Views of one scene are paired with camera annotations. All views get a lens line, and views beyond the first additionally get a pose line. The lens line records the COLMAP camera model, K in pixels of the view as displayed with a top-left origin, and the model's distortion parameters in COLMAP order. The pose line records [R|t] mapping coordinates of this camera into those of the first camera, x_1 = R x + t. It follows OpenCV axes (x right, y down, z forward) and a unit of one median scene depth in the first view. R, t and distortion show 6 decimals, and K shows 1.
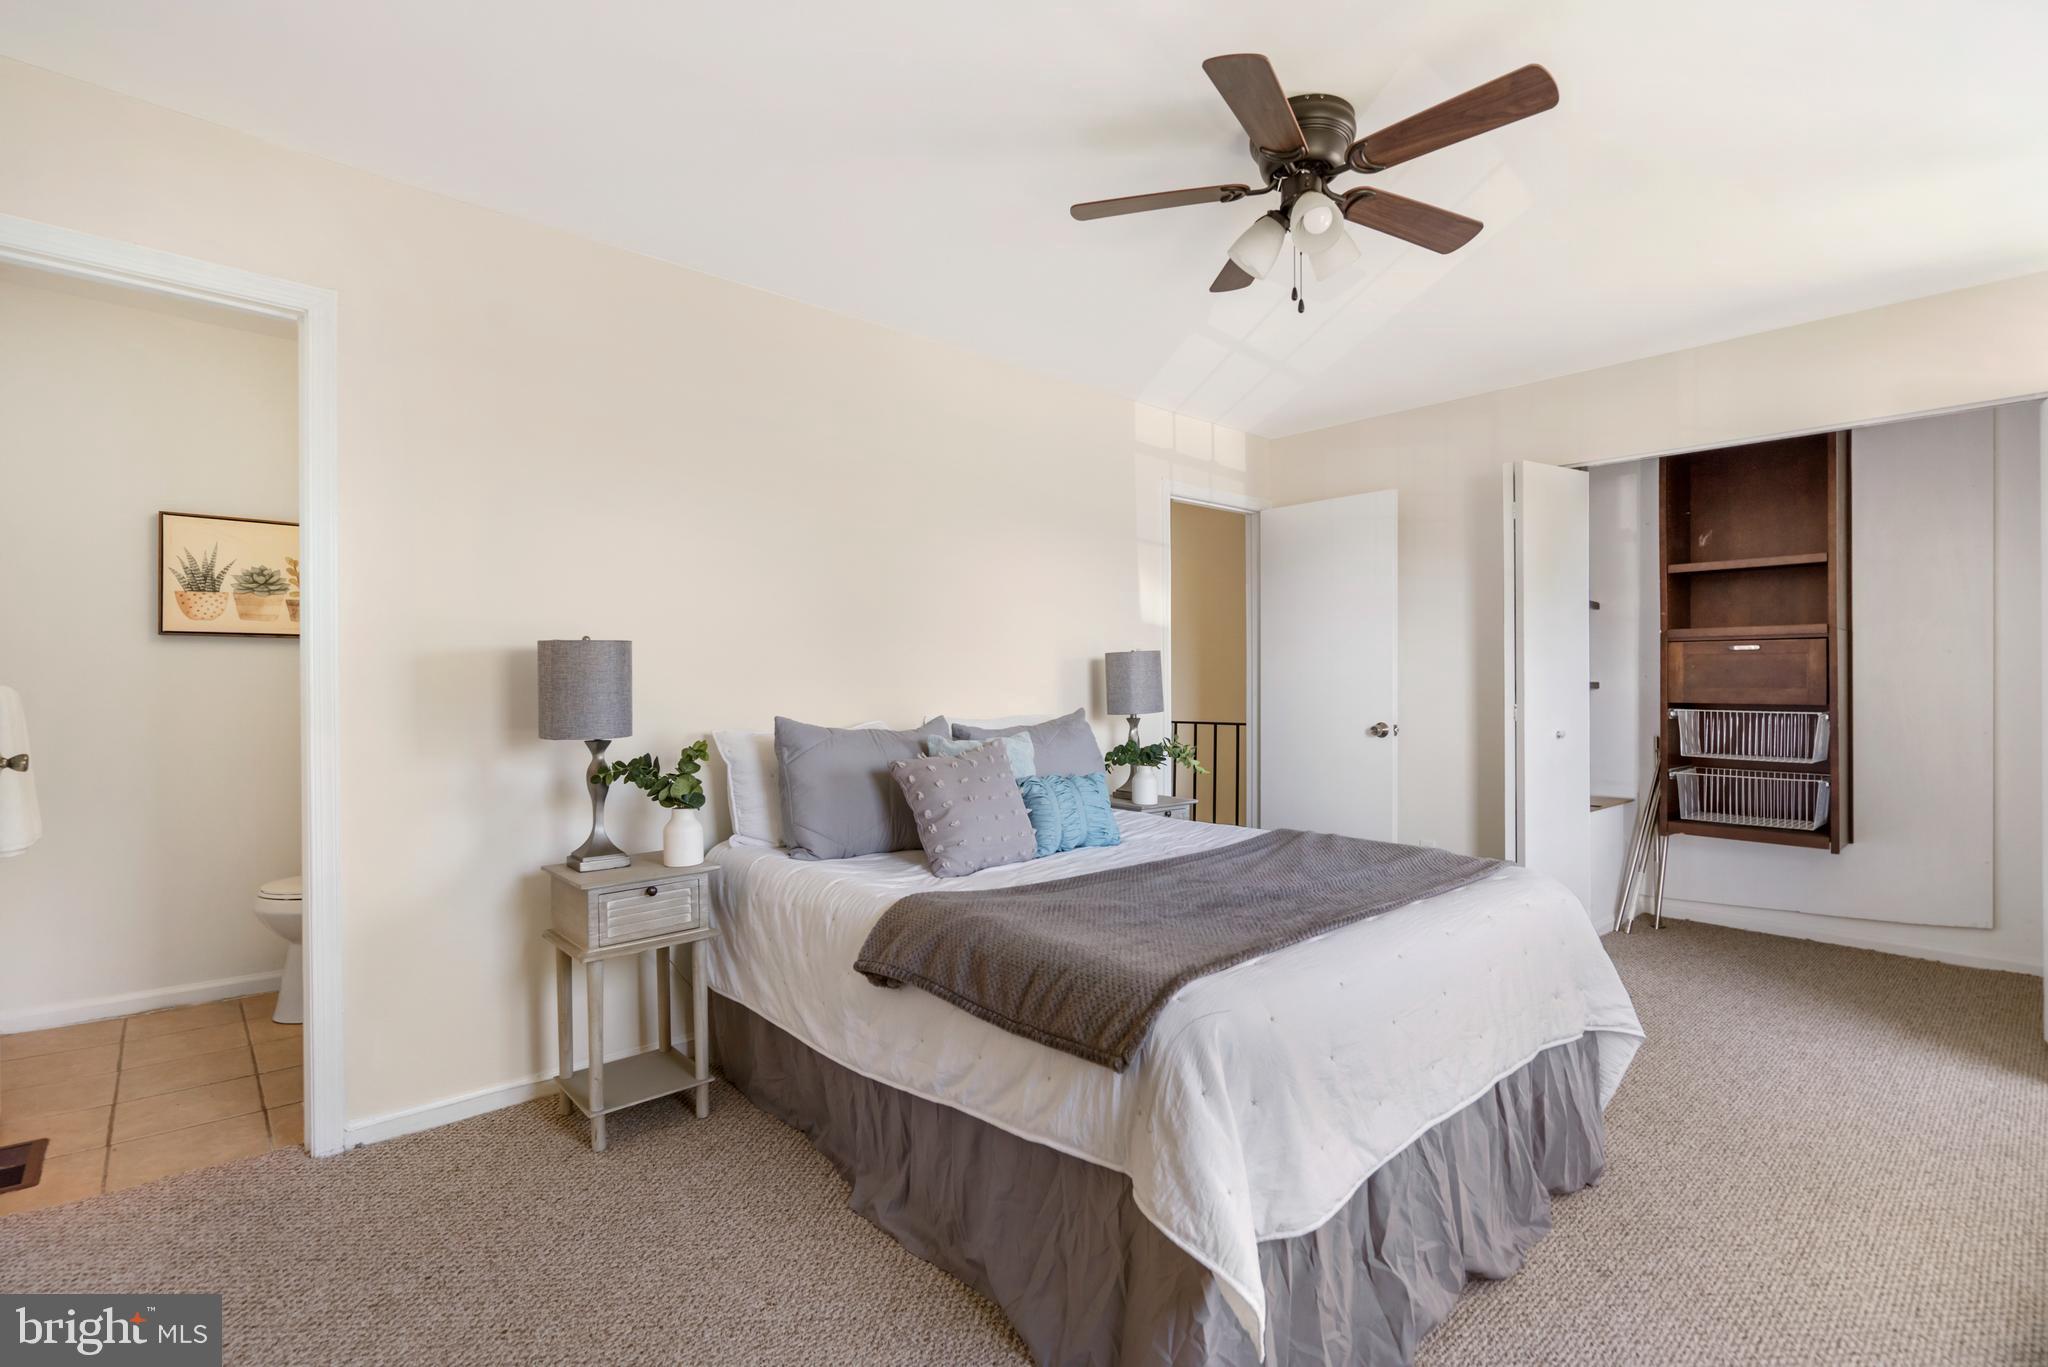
lens RADIAL K [[933.7, 0, 1024.0], [0, 933.7, 683.5], [0, 0, 1]] dist [-0.008740, 0.004166]
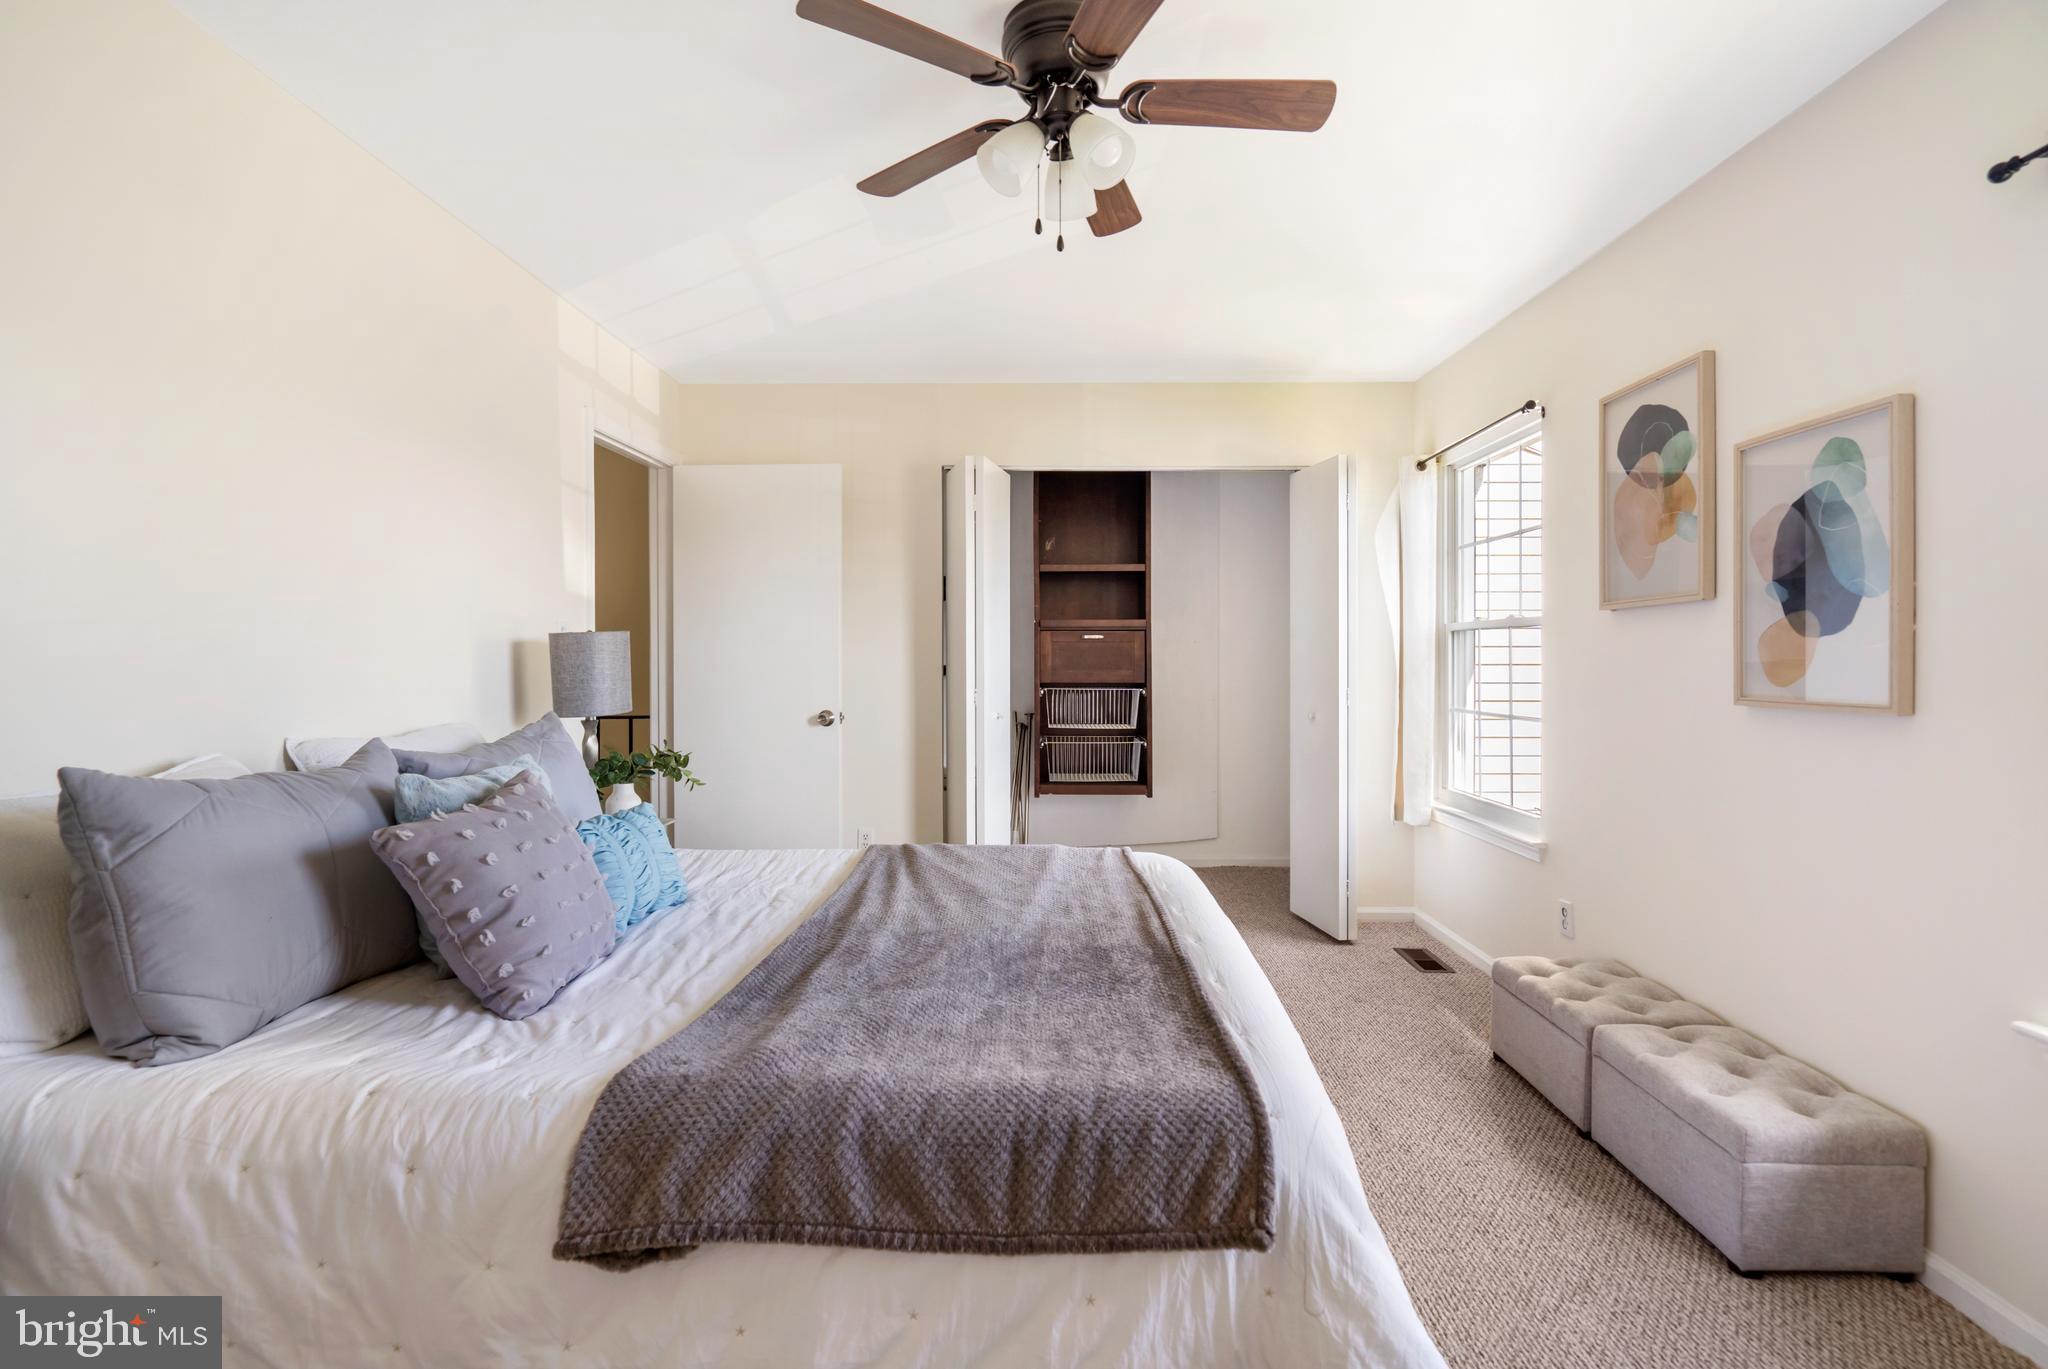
lens RADIAL K [[934.8, 0, 1029.6], [0, 934.8, 666.6], [0, 0, 1]] dist [-0.009284, 0.005348]
pose [[0.679907, -0.009183, 0.733241, -0.239947], [0.002882, 0.999947, 0.009851, -0.015484], [-0.733293, -0.004585, 0.679897, 0.292142]]
